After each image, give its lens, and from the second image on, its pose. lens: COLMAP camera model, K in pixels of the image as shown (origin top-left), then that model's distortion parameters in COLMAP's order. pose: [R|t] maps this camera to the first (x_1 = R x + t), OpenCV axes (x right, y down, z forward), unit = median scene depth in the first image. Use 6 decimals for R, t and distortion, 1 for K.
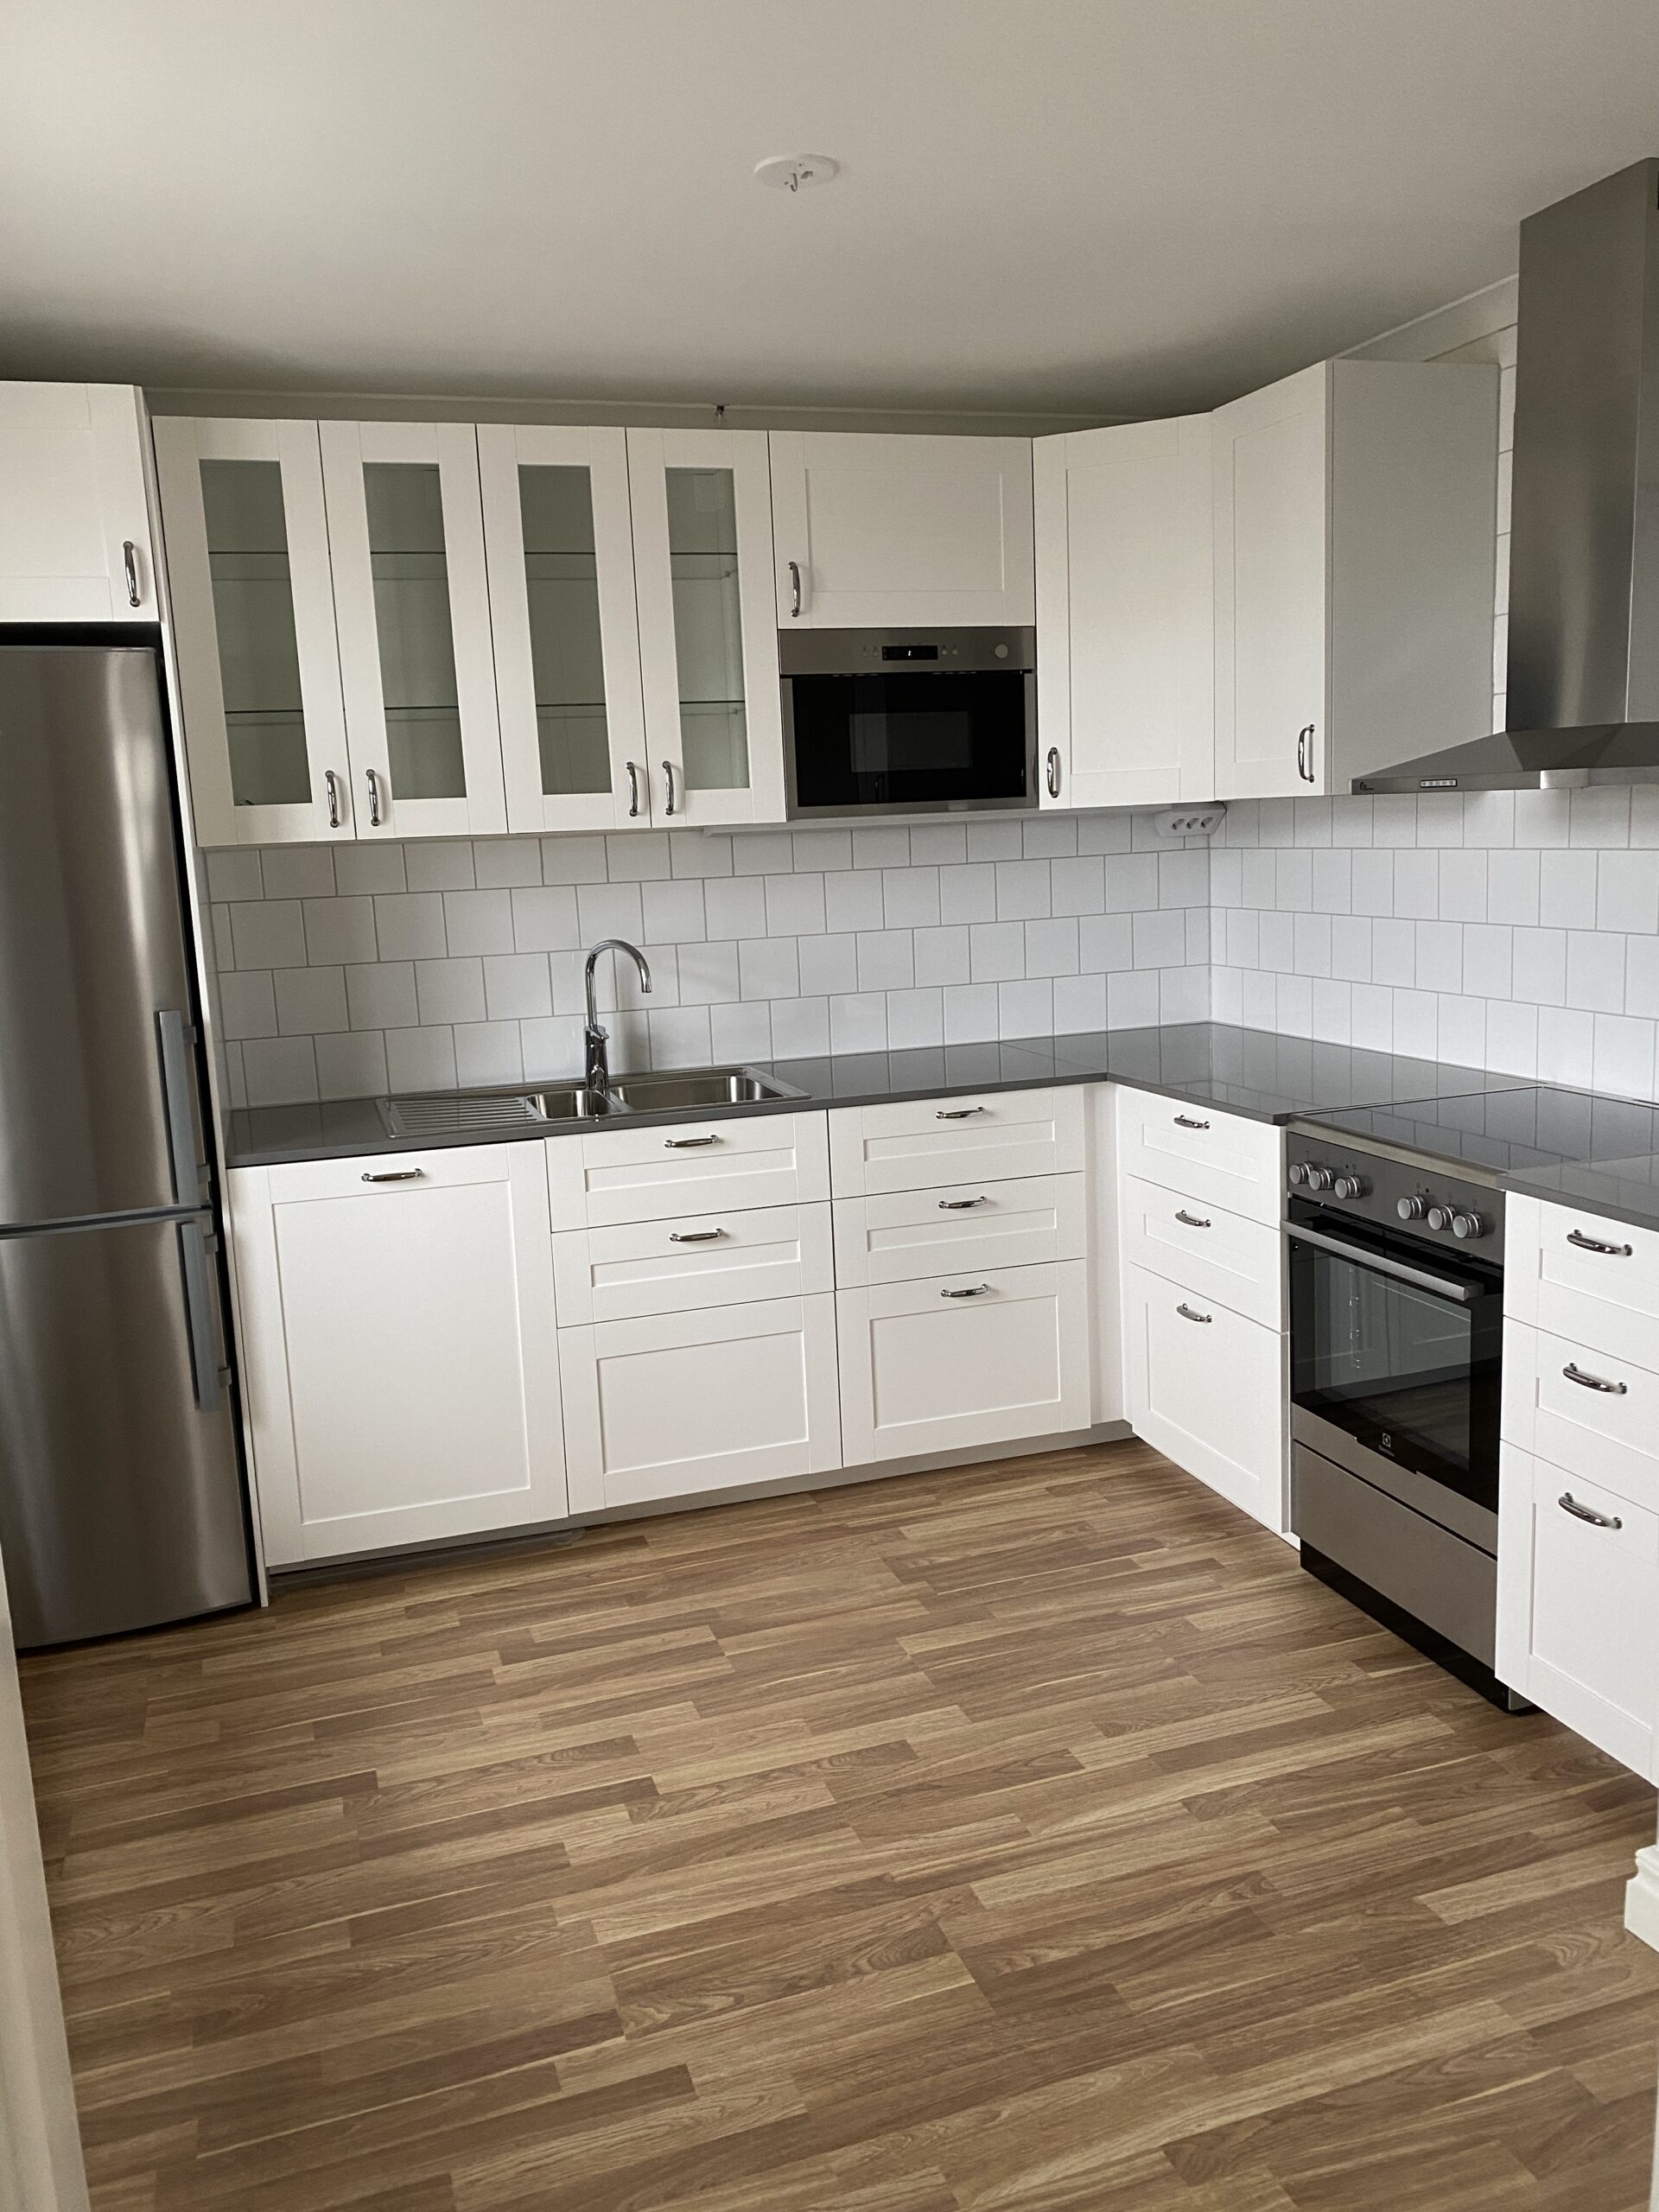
lens RADIAL K [[1726.0, 0, 836.1], [0, 1726.0, 1109.9], [0, 0, 1]] dist [0.012164, -0.002973]
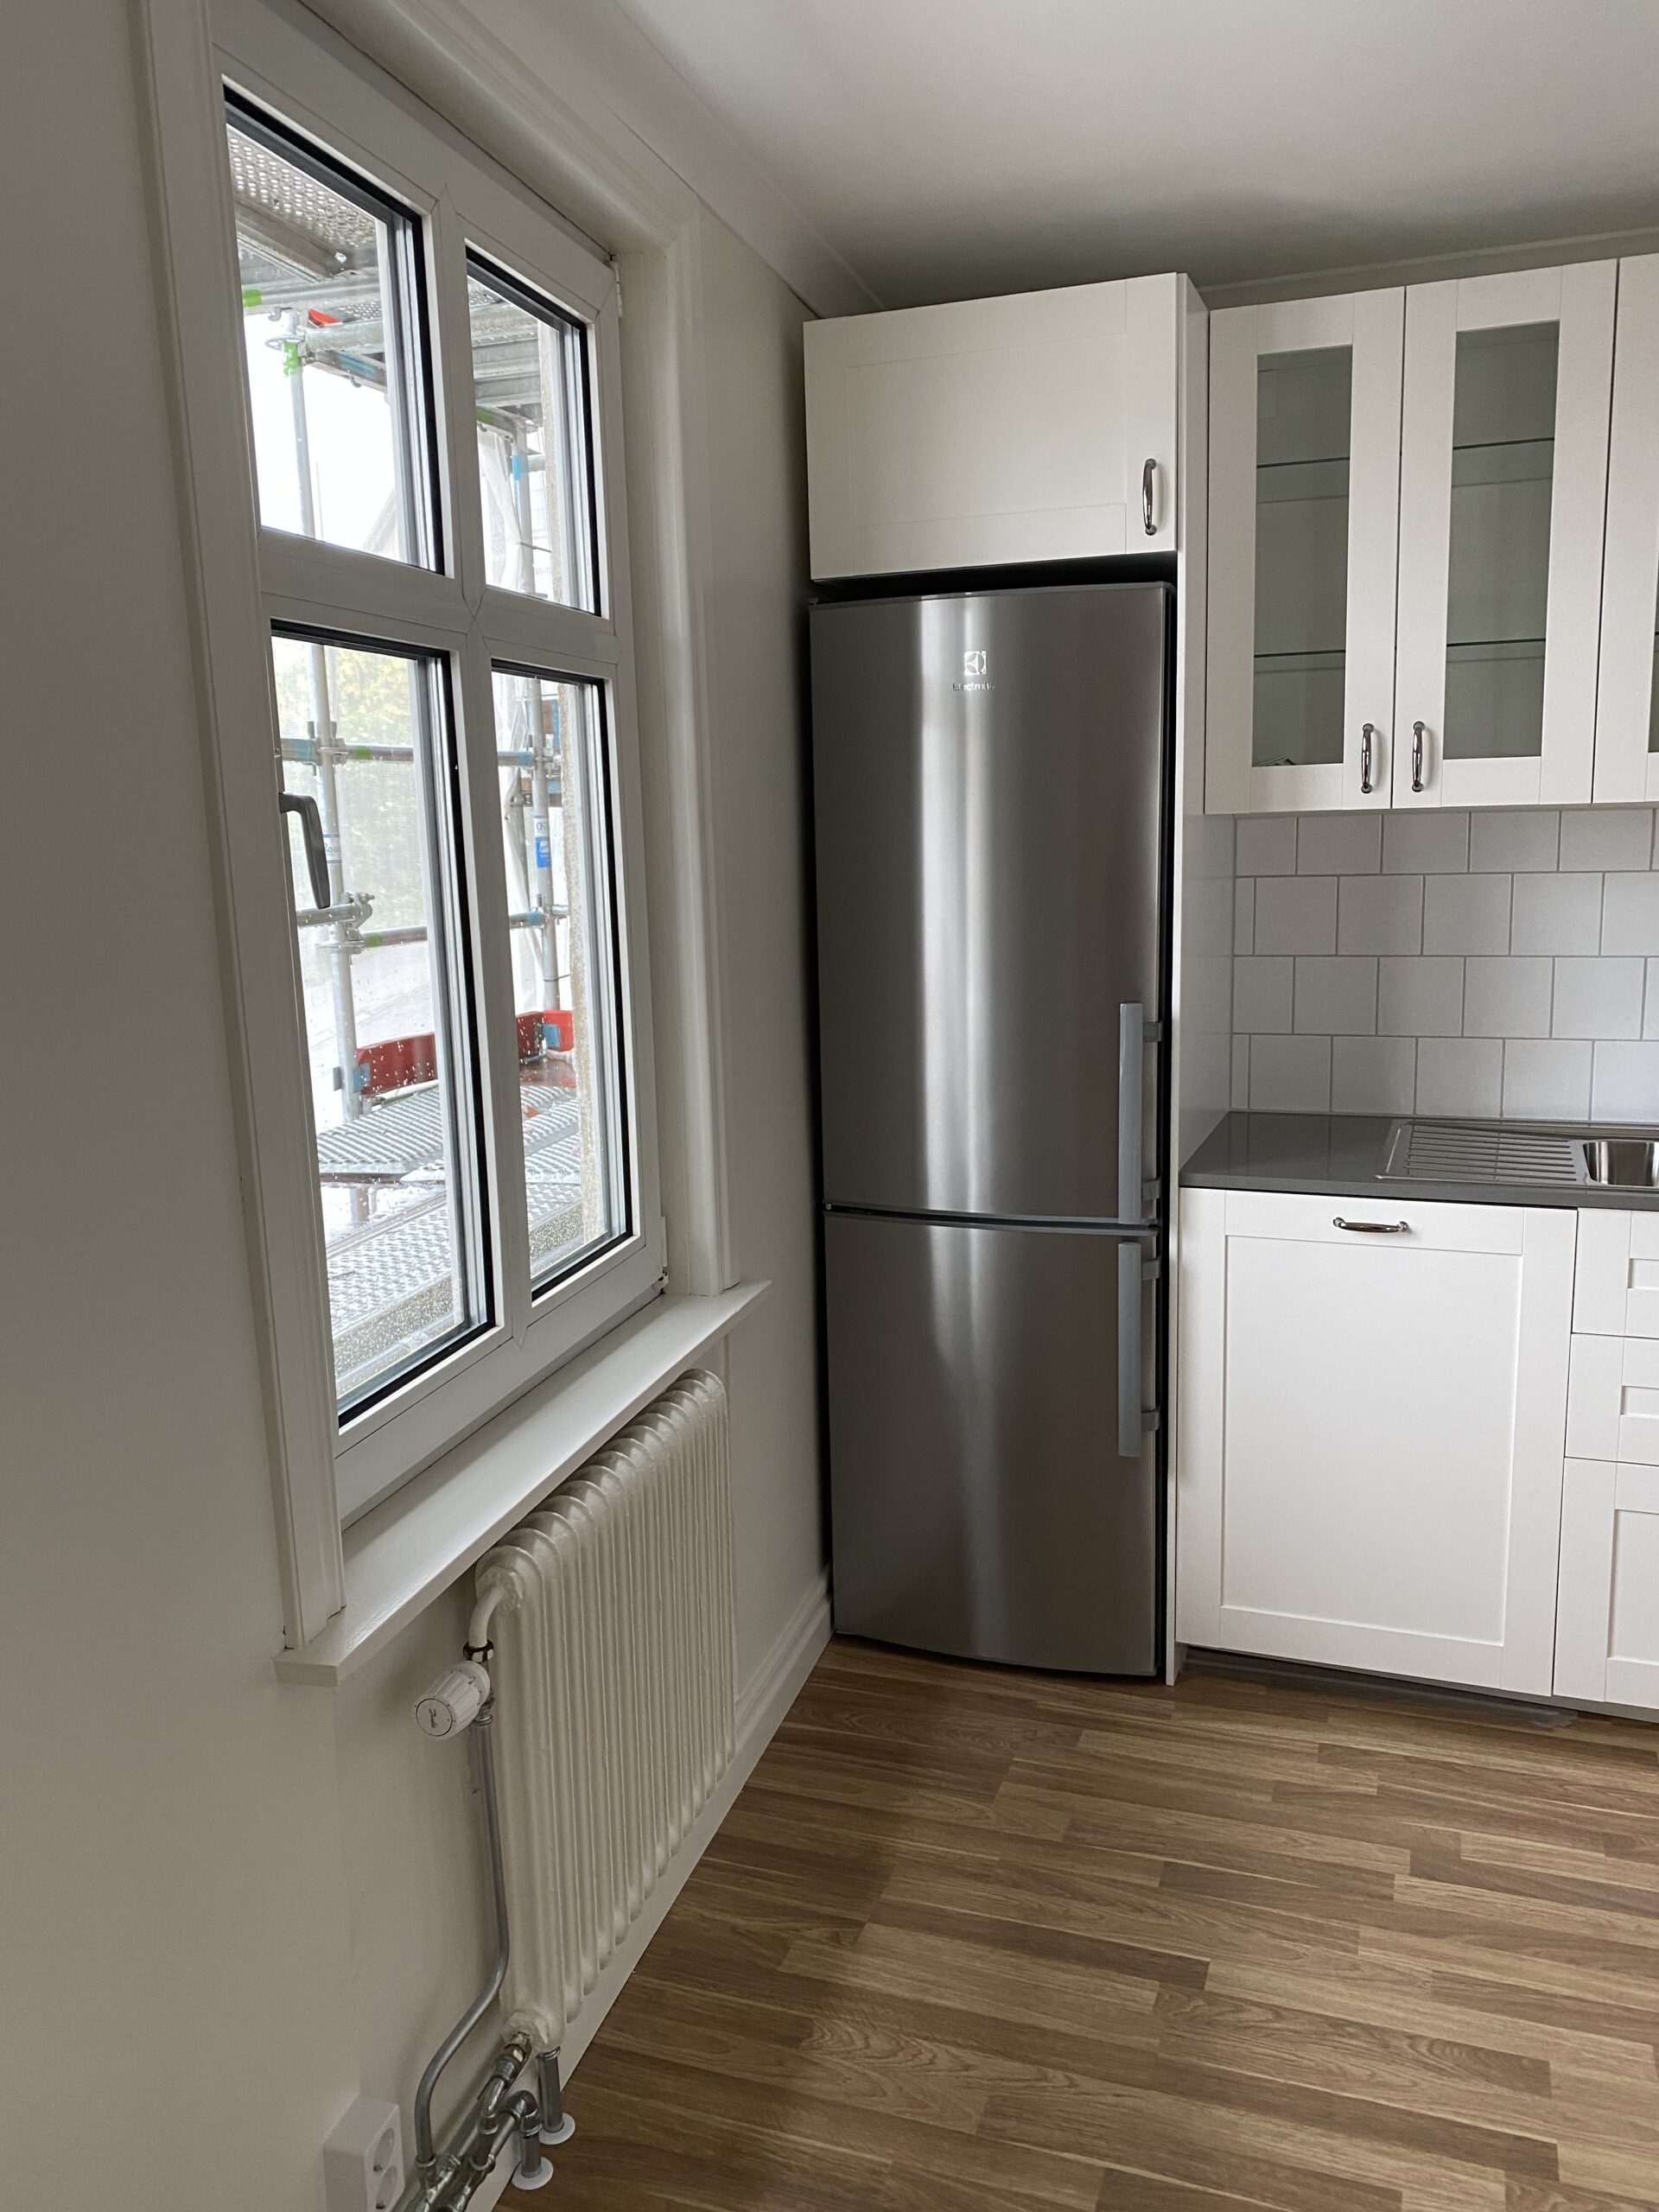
lens RADIAL K [[1726.0, 0, 836.1], [0, 1726.0, 1109.9], [0, 0, 1]] dist [0.012164, -0.002973]
pose [[0.784094, 0.128681, -0.607155, 0.032482], [-0.113789, 0.991493, 0.063187, -0.039163], [0.610121, 0.019543, 0.792067, 0.208126]]
